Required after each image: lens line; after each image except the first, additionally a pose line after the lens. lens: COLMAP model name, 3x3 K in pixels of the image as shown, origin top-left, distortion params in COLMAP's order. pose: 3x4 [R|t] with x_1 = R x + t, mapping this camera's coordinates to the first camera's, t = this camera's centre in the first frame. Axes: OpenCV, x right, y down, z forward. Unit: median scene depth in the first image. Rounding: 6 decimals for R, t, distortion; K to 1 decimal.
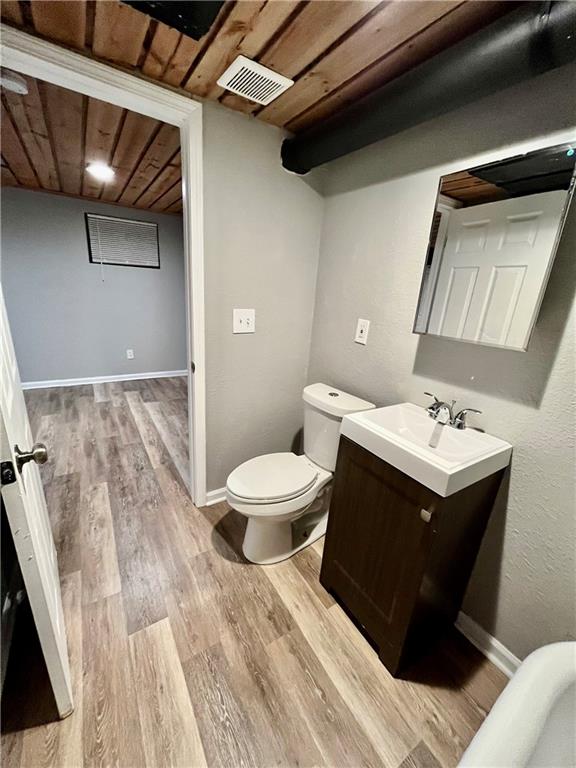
lens RADIAL K [[310.5, 0, 289.4], [0, 310.5, 387.9], [0, 0, 1]] dist [-0.002503, -0.000121]
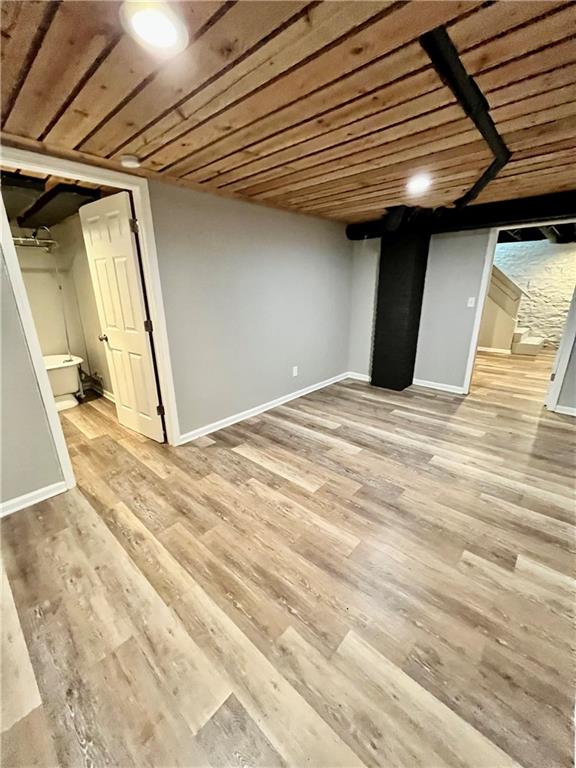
lens RADIAL K [[310.5, 0, 288.0], [0, 310.5, 386.4], [0, 0, 1]] dist [-0.002503, -0.000121]
pose [[-0.963660, 0.021412, -0.266274, -0.990432], [-0.137388, 0.815122, 0.562761, -0.859138], [0.229096, 0.578893, -0.782559, 2.395990]]
